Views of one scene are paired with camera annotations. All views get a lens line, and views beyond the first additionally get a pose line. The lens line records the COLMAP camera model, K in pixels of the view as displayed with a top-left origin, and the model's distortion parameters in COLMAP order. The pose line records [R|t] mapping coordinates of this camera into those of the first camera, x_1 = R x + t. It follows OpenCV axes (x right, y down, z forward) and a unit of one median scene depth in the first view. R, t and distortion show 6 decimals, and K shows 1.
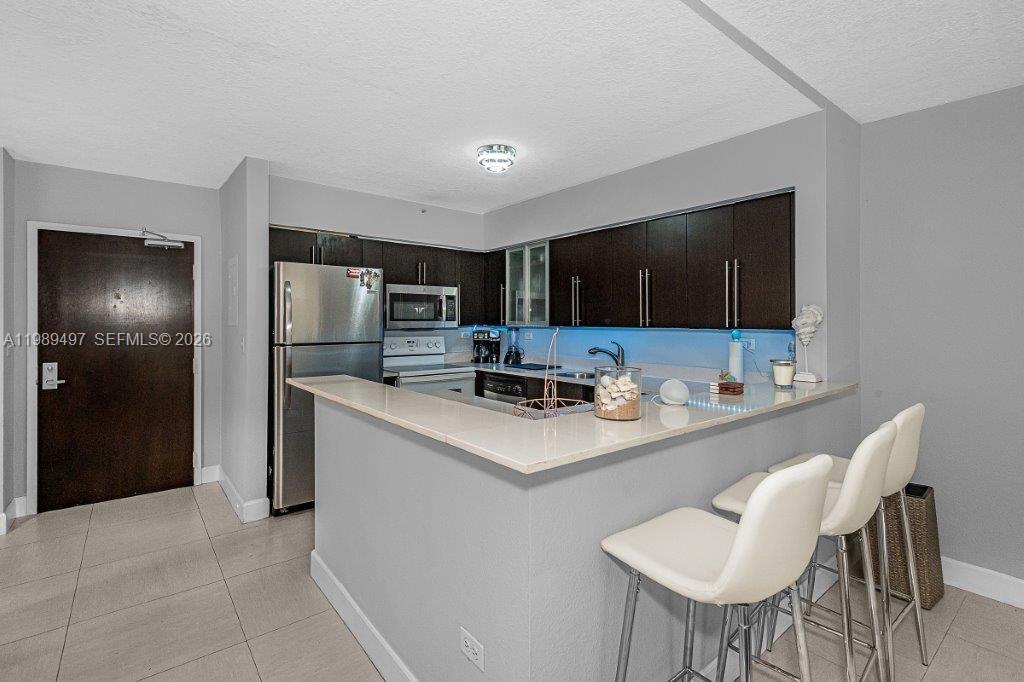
lens RADIAL K [[470.8, 0, 500.8], [0, 470.8, 316.9], [0, 0, 1]] dist [0.012119, -0.009164]
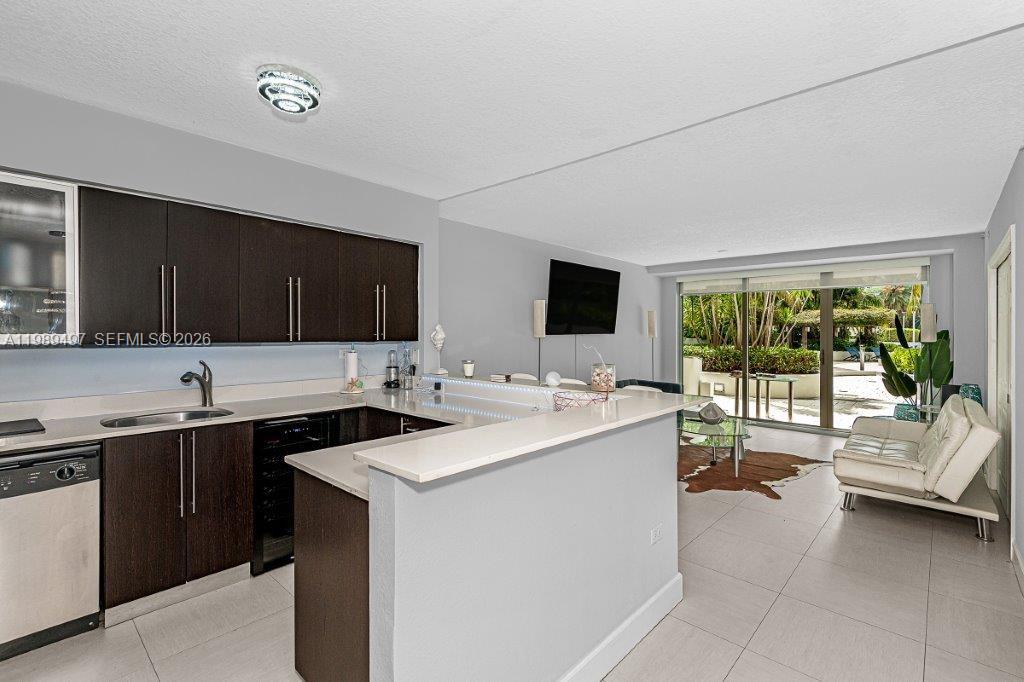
lens RADIAL K [[470.8, 0, 531.9], [0, 470.8, 345.7], [0, 0, 1]] dist [0.012119, -0.009164]
pose [[-0.199166, -0.016989, 0.979818, -0.612019], [-0.011665, 0.999820, 0.014965, 0.010816], [-0.979896, -0.008449, -0.199329, 0.674365]]
